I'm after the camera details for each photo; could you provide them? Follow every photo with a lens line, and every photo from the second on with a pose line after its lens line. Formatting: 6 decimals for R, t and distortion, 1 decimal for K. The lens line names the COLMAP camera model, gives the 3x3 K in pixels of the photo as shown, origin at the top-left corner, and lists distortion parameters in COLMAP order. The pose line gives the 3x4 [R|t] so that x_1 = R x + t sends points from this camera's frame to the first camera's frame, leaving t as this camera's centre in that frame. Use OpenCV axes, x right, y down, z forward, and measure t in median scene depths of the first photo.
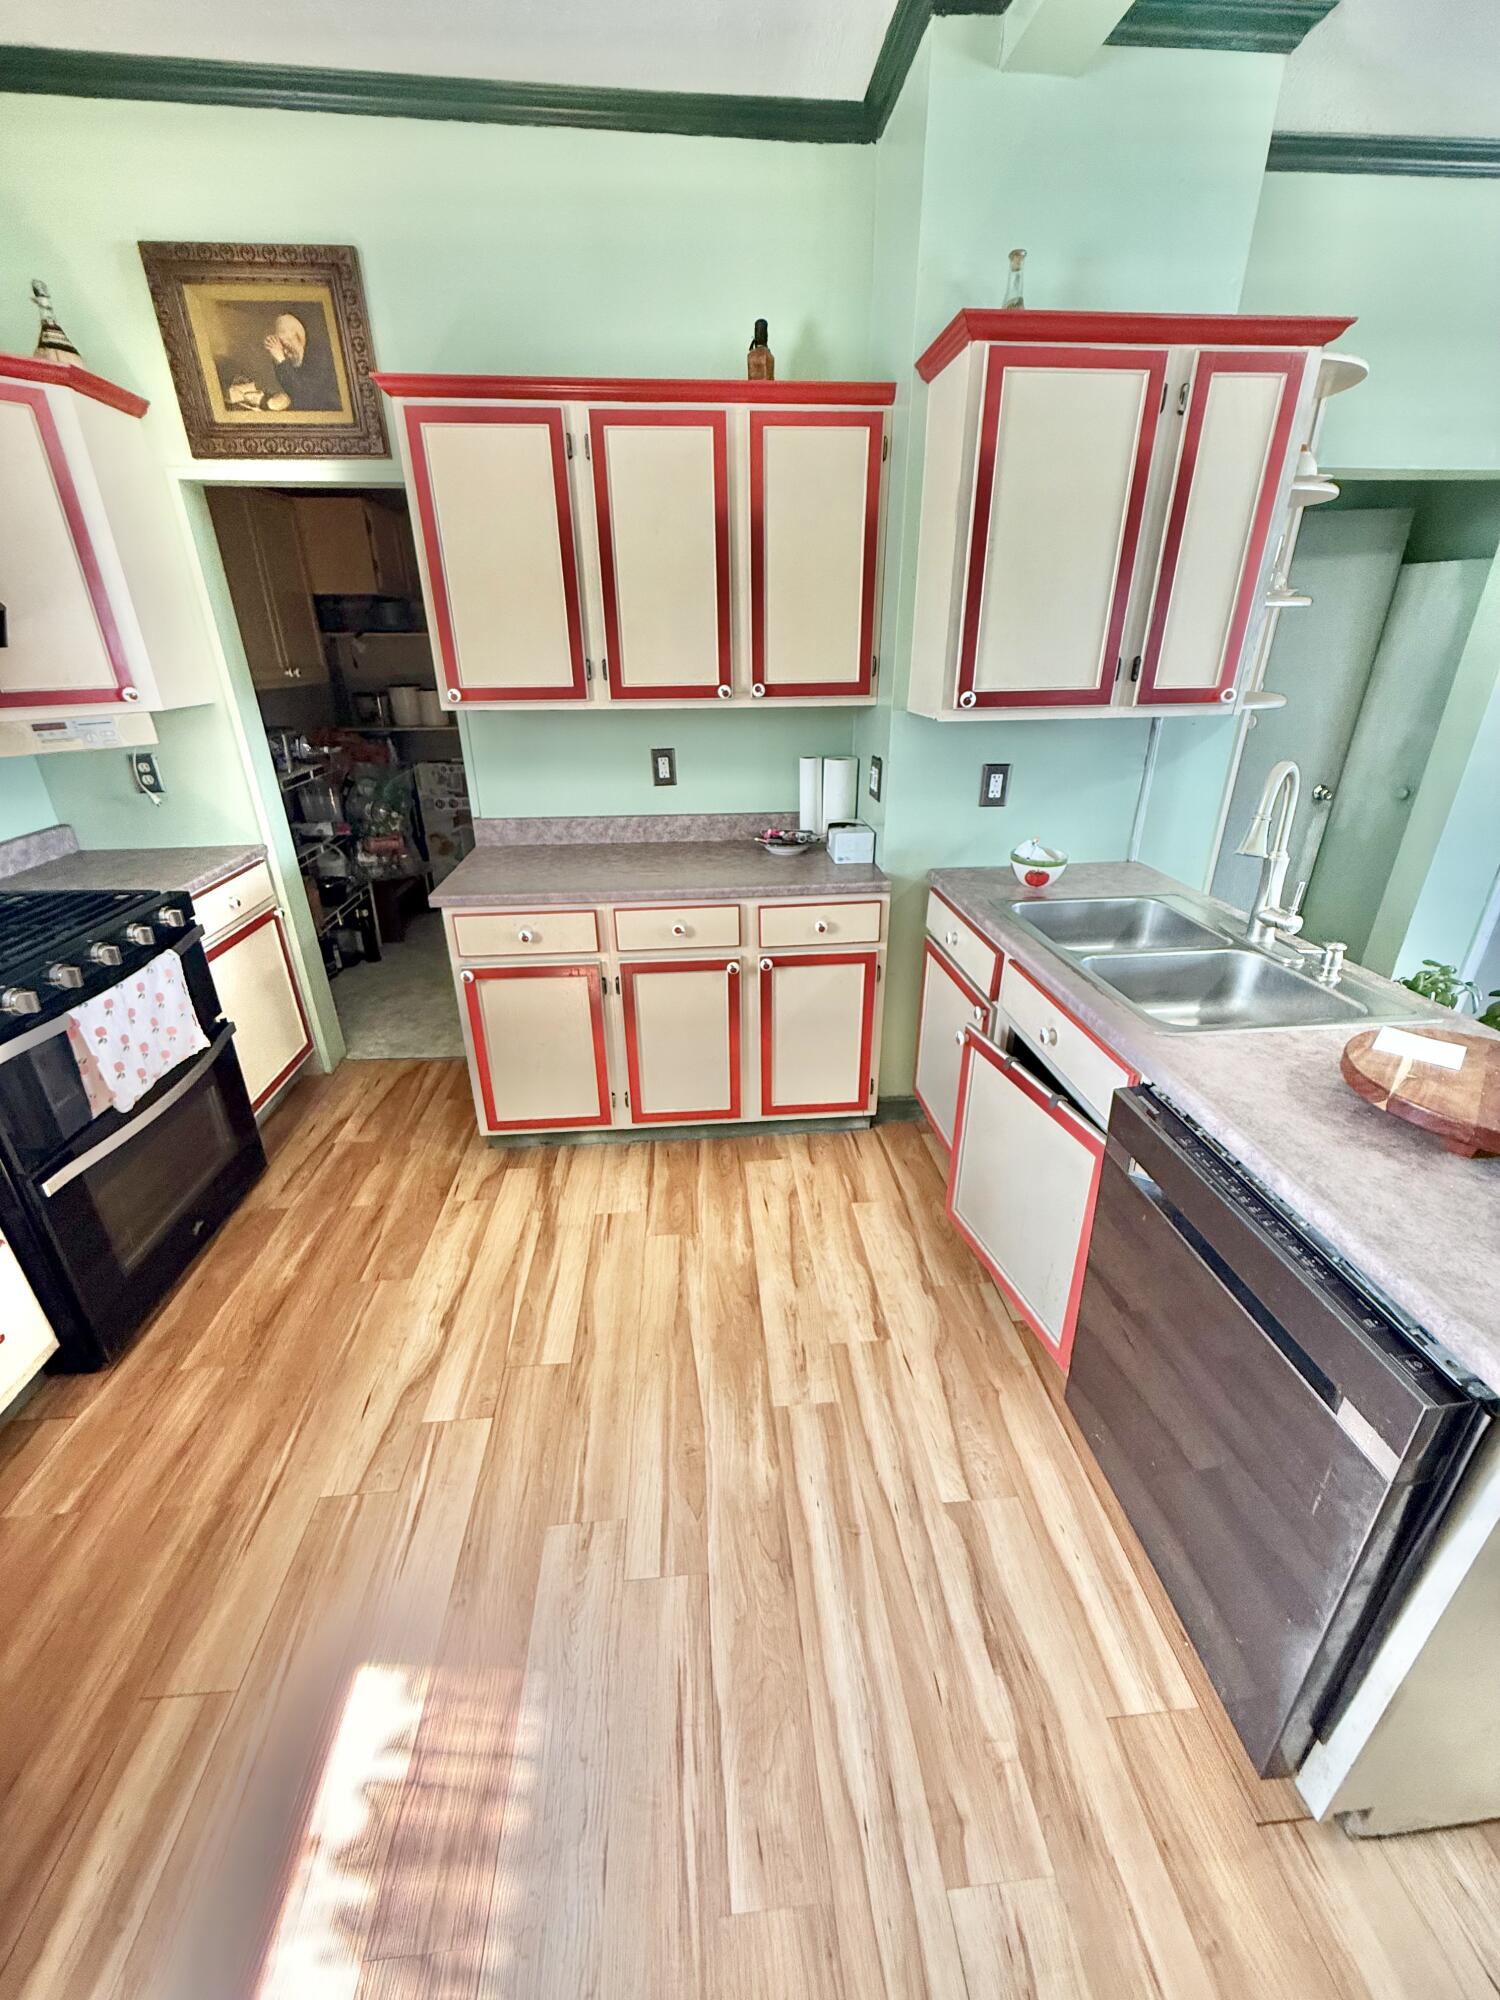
lens RADIAL K [[793.3, 0, 749.7], [0, 793.3, 997.2], [0, 0, 1]] dist [-0.001203, 0.000149]
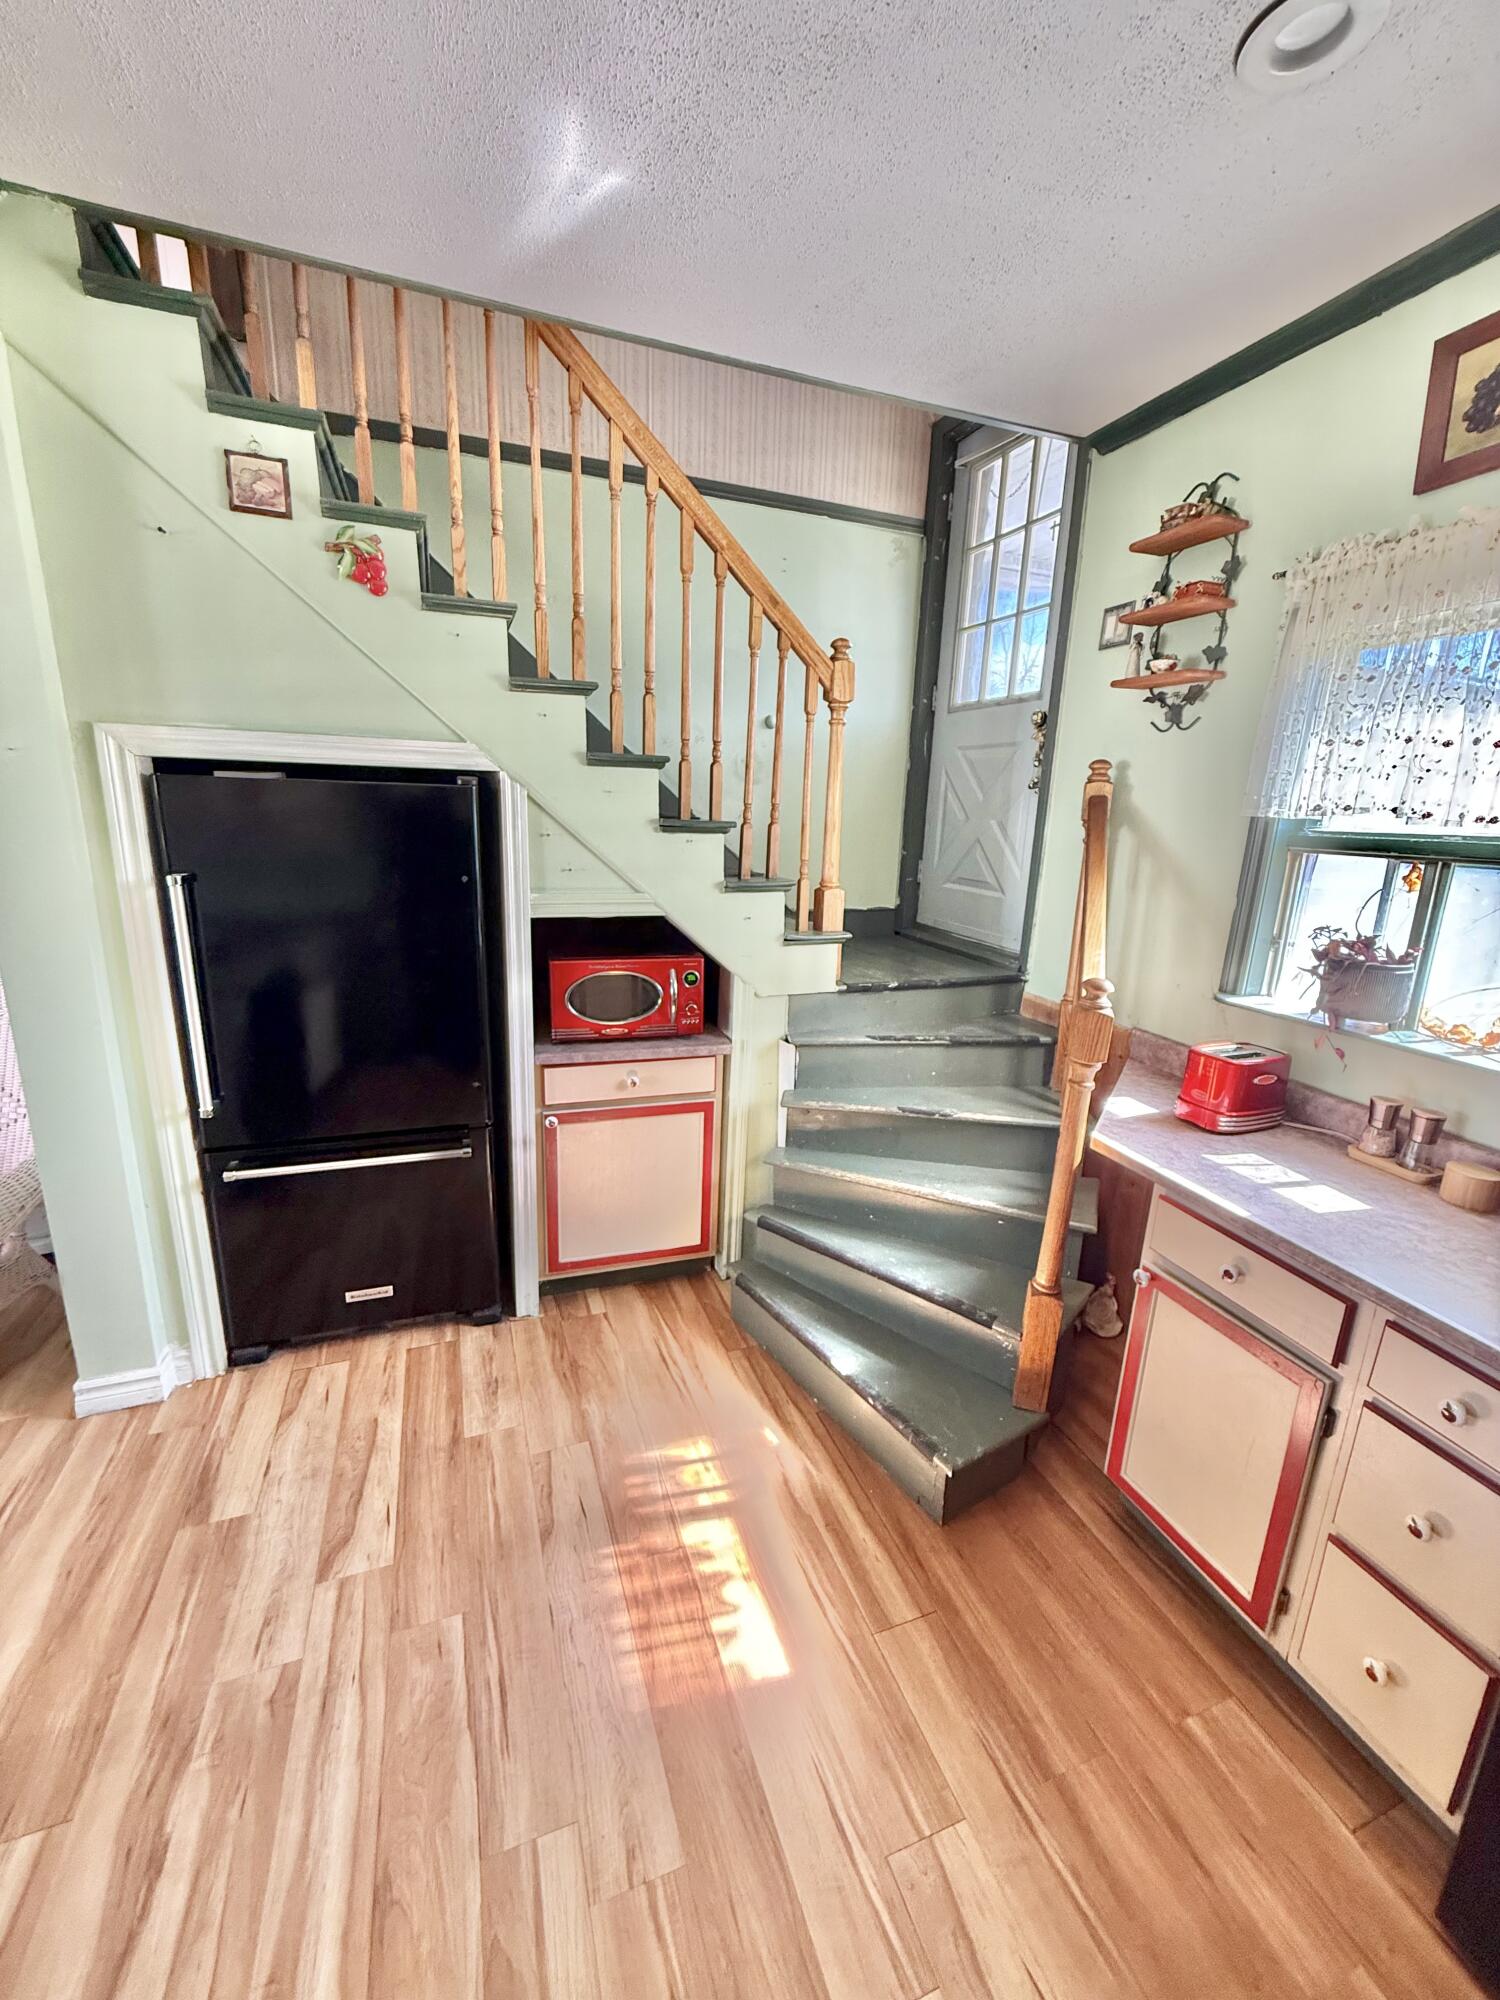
lens RADIAL K [[793.3, 0, 749.7], [0, 793.3, 997.2], [0, 0, 1]] dist [-0.001203, 0.000149]
pose [[-0.961125, 0.038204, -0.273457, -0.087956], [-0.141440, 0.782451, 0.606437, -0.379814], [0.237135, 0.621539, -0.746630, 0.731307]]
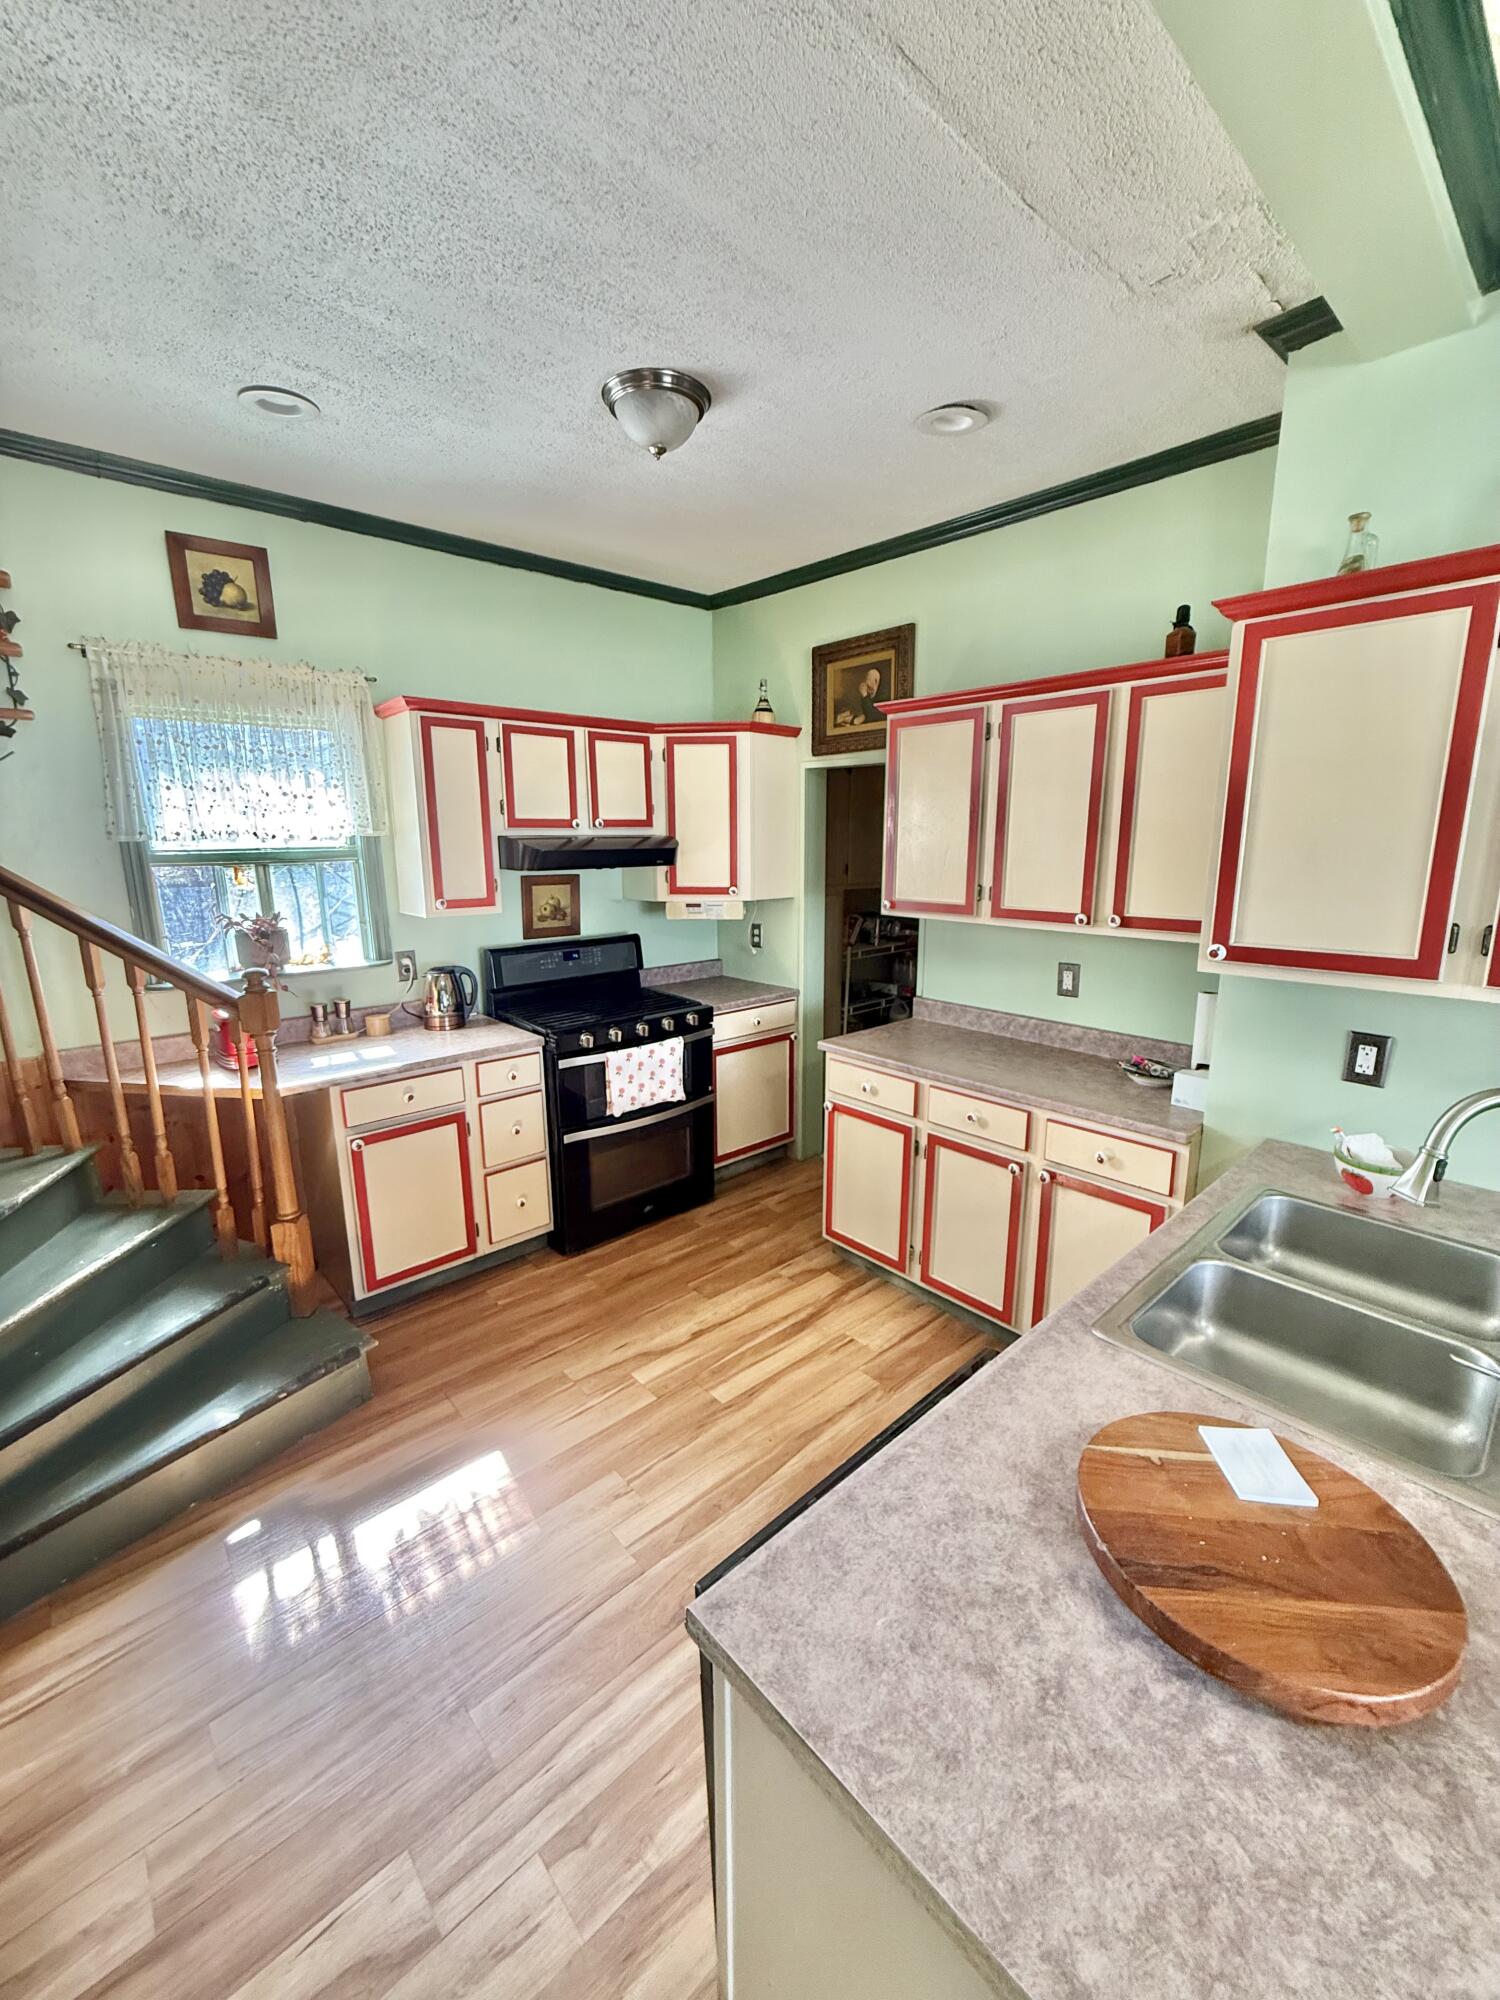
lens RADIAL K [[793.3, 0, 749.7], [0, 793.3, 997.2], [0, 0, 1]] dist [-0.001203, 0.000149]
pose [[0.603969, 0.162674, -0.780230, 0.574836], [-0.329829, 0.942203, -0.058872, -0.078387], [0.725558, 0.292899, 0.622716, 0.039464]]
